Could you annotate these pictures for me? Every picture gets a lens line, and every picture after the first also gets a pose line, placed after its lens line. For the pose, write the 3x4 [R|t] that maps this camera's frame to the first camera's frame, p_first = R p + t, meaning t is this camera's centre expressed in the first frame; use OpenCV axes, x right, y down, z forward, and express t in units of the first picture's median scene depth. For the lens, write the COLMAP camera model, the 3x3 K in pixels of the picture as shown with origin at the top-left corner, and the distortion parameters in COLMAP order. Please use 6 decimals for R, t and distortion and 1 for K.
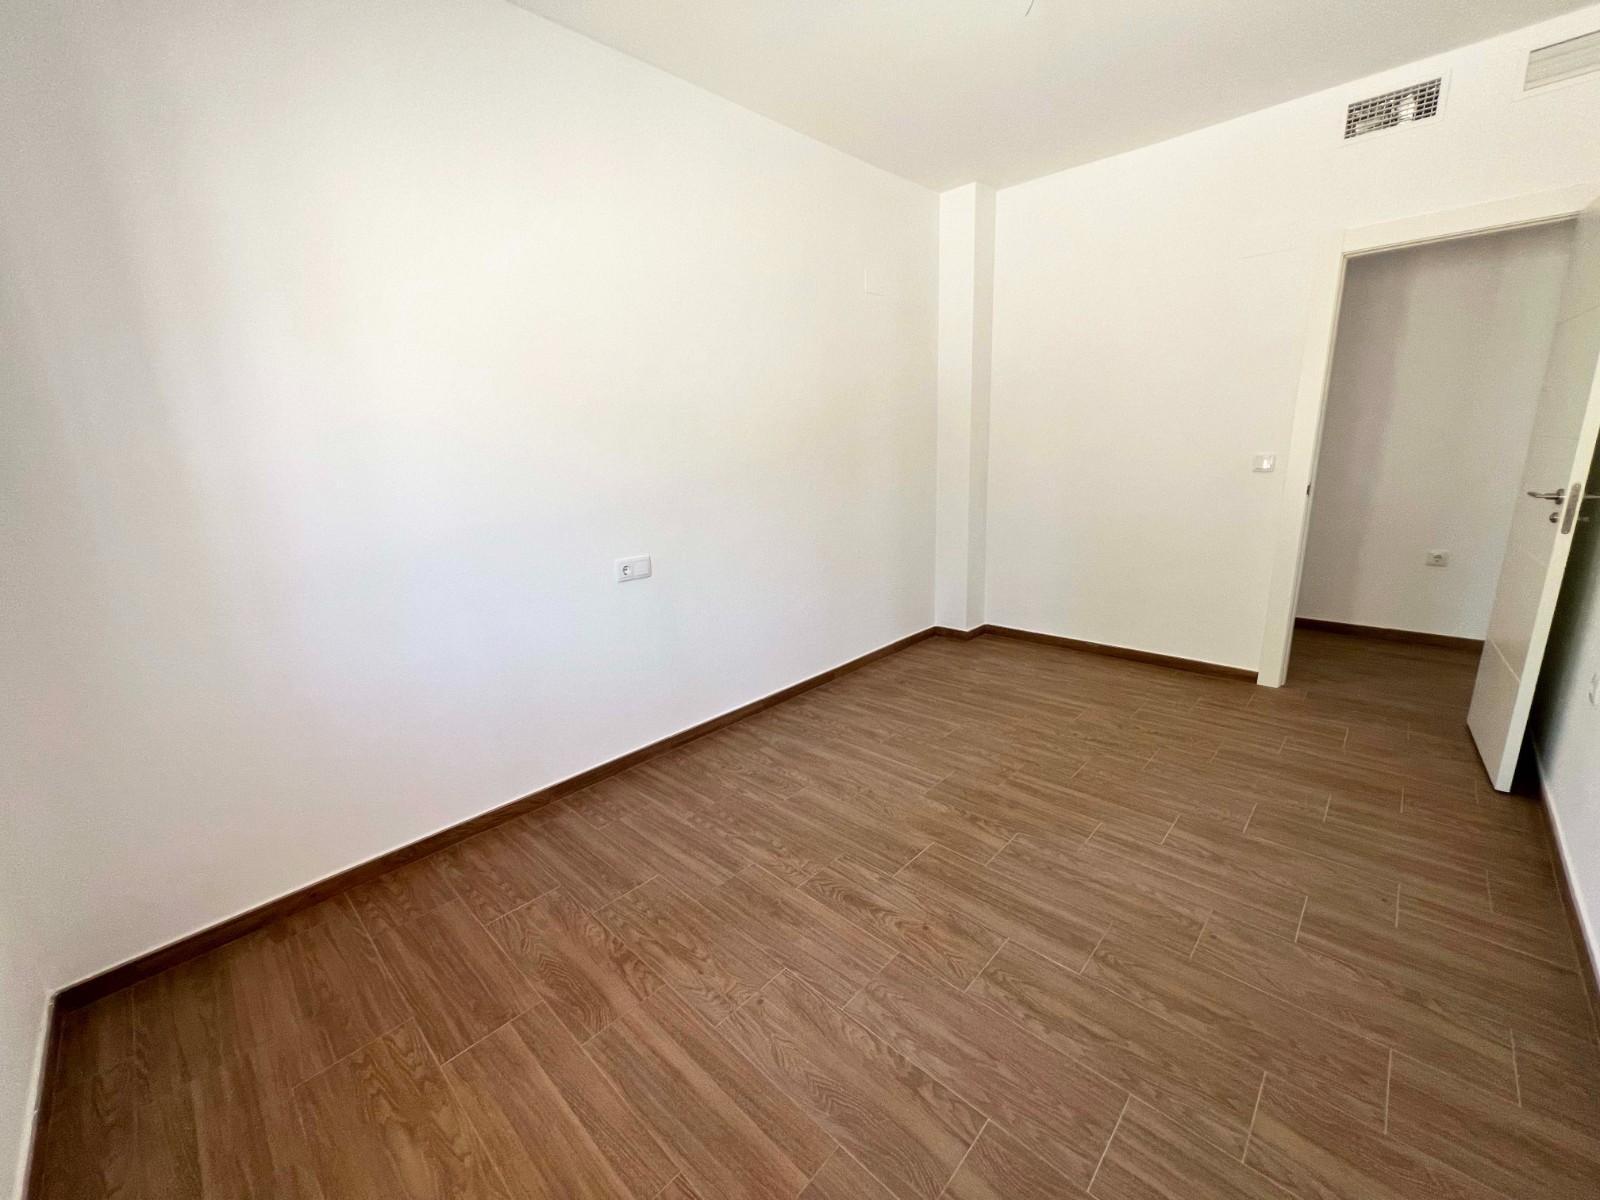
lens RADIAL K [[644.1, 0, 800.0], [0, 644.1, 600.0], [0, 0, 1]] dist [-0.002845, 0.000026]
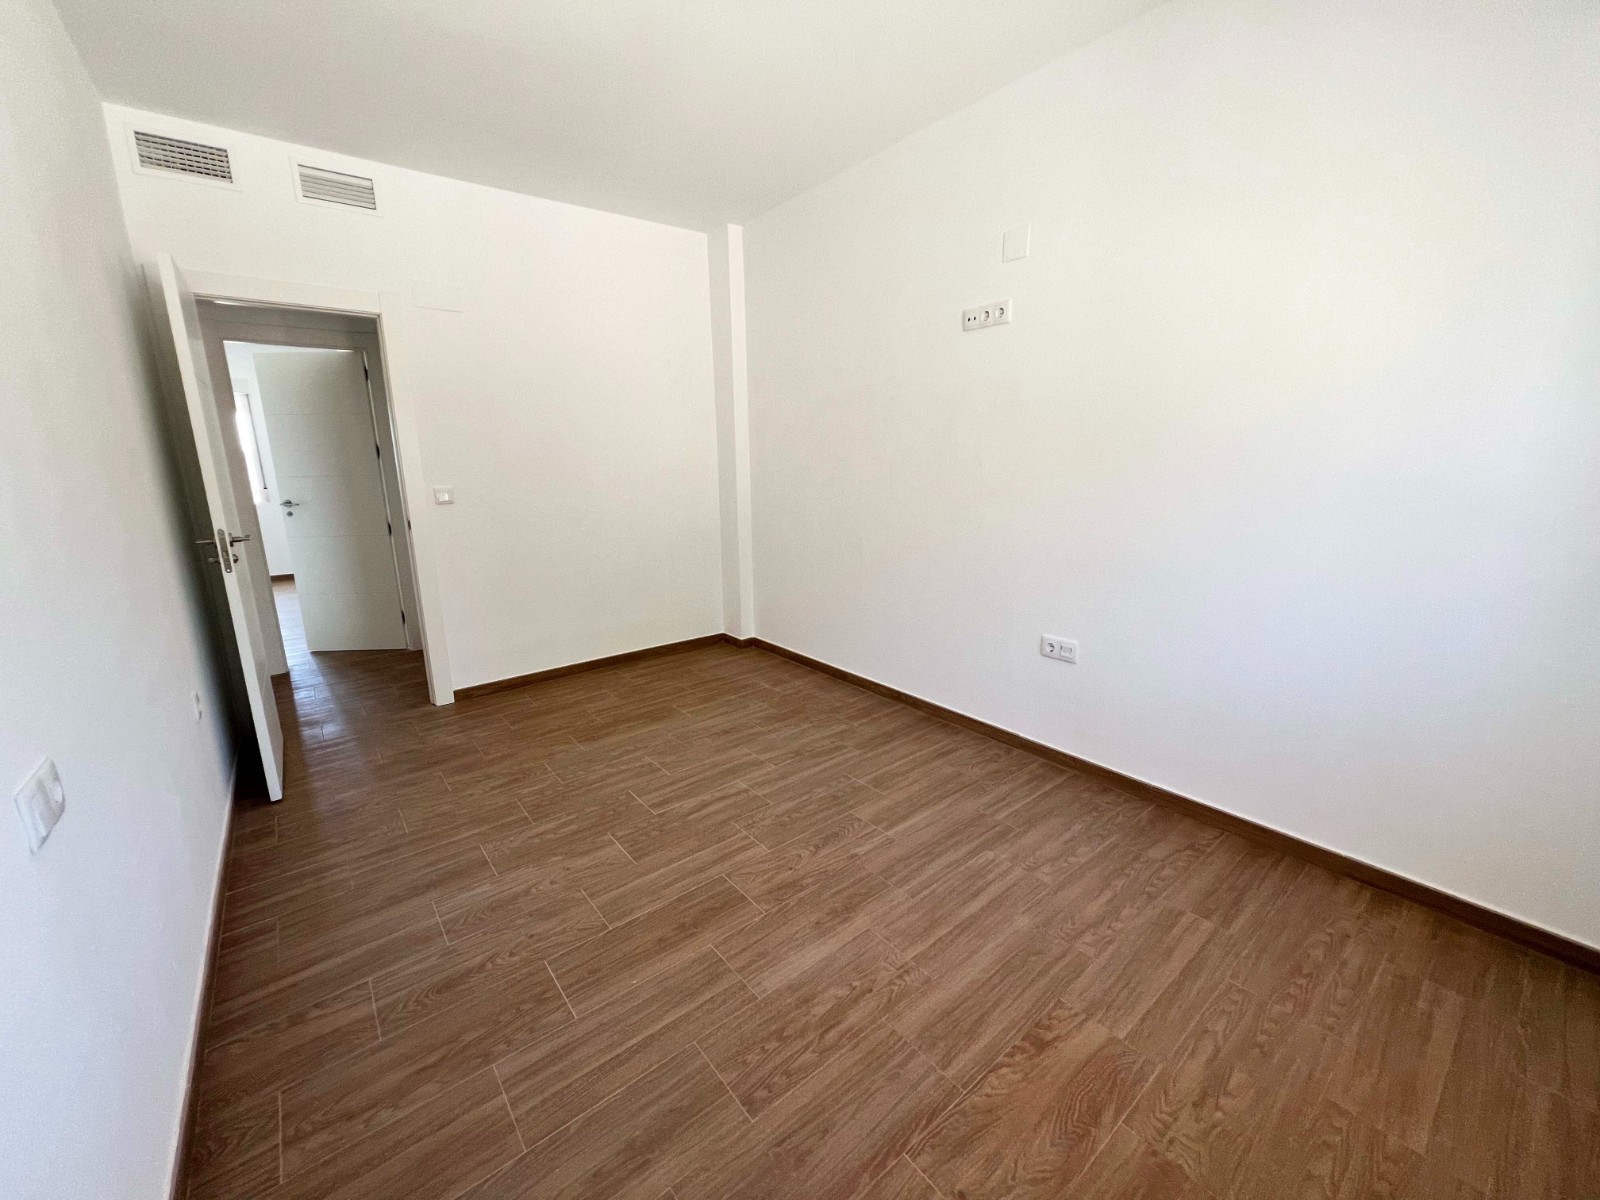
lens RADIAL K [[644.1, 0, 800.0], [0, 644.1, 600.0], [0, 0, 1]] dist [-0.002845, 0.000026]
pose [[0.134062, -0.185076, 0.973537, -0.803419], [0.248785, 0.957228, 0.147717, -0.158962], [-0.959236, 0.222398, 0.174372, 0.792208]]
